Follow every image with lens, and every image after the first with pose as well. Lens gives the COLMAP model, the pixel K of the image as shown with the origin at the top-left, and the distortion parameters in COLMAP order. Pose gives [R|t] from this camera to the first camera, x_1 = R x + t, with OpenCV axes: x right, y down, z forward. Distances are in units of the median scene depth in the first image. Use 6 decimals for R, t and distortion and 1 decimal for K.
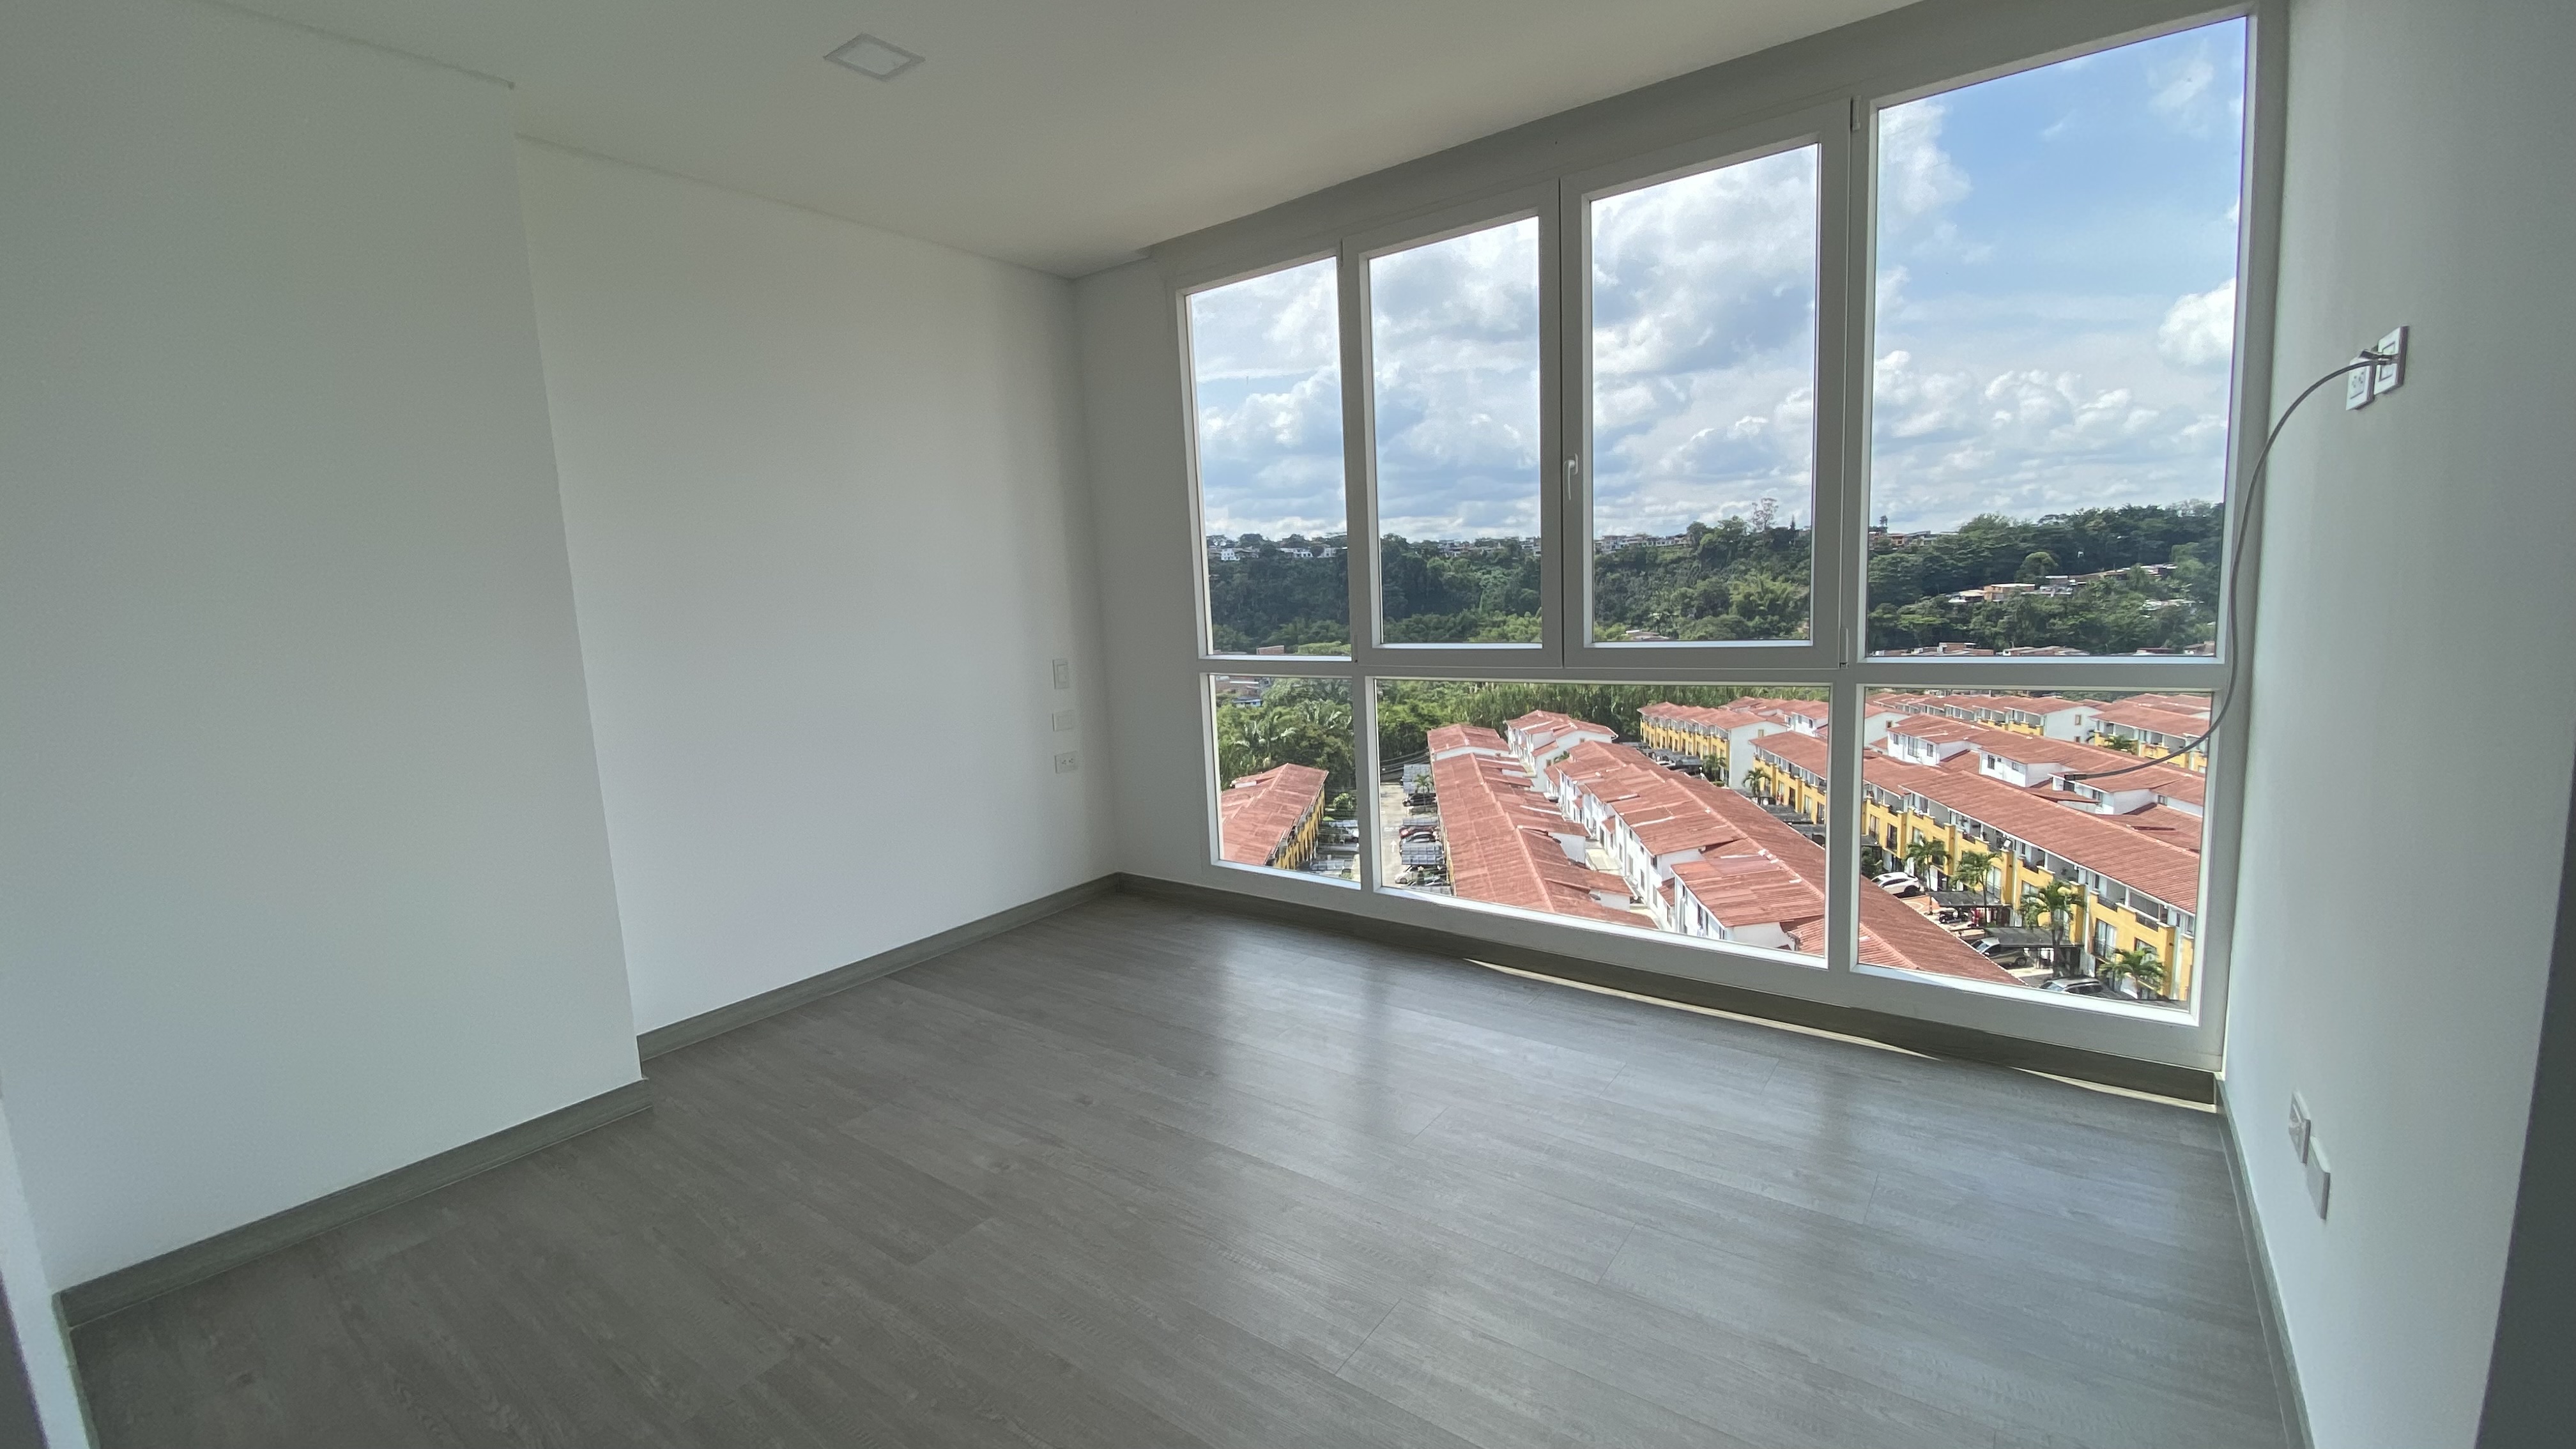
lens RADIAL K [[1038.8, 0, 1280.3], [0, 1038.8, 724.9], [0, 0, 1]] dist [0.044310, -0.044445]
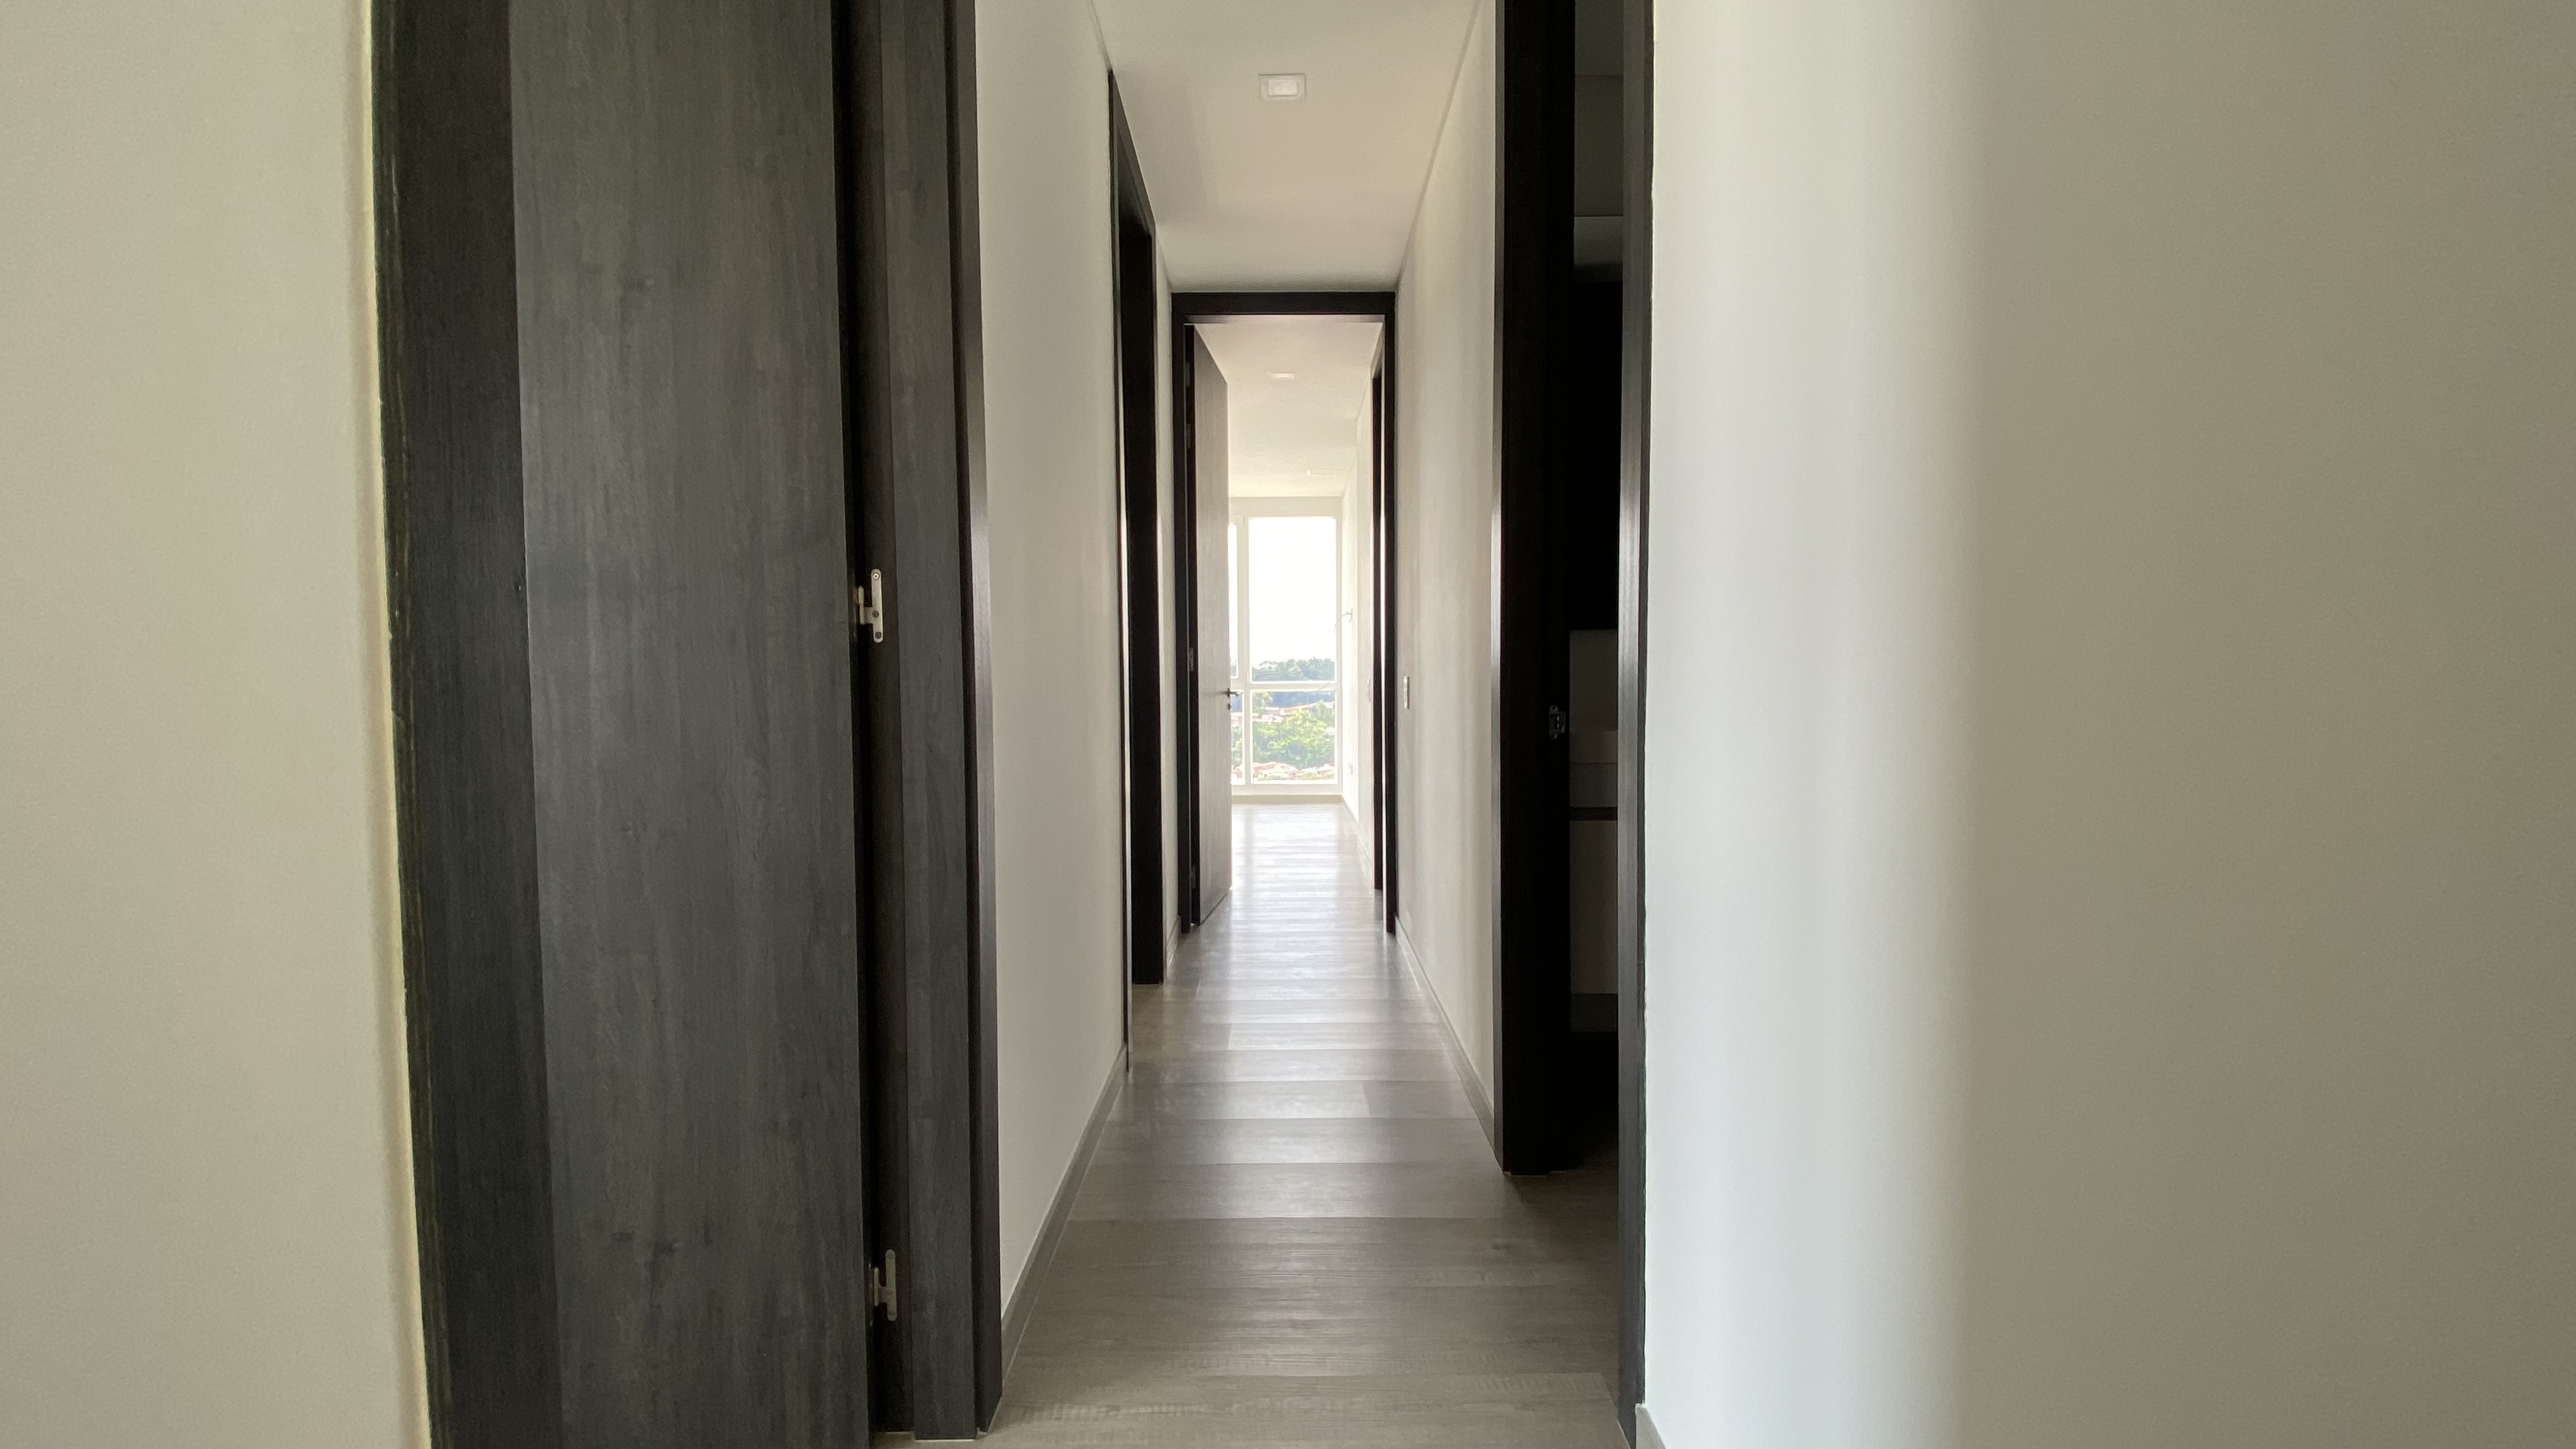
lens RADIAL K [[1038.8, 0, 1280.3], [0, 1038.8, 724.9], [0, 0, 1]] dist [0.044310, -0.044445]
pose [[0.801098, 0.020902, 0.598168, -0.687411], [0.046815, 0.994140, -0.097435, 0.173076], [-0.596699, 0.106058, 0.795425, -0.839757]]
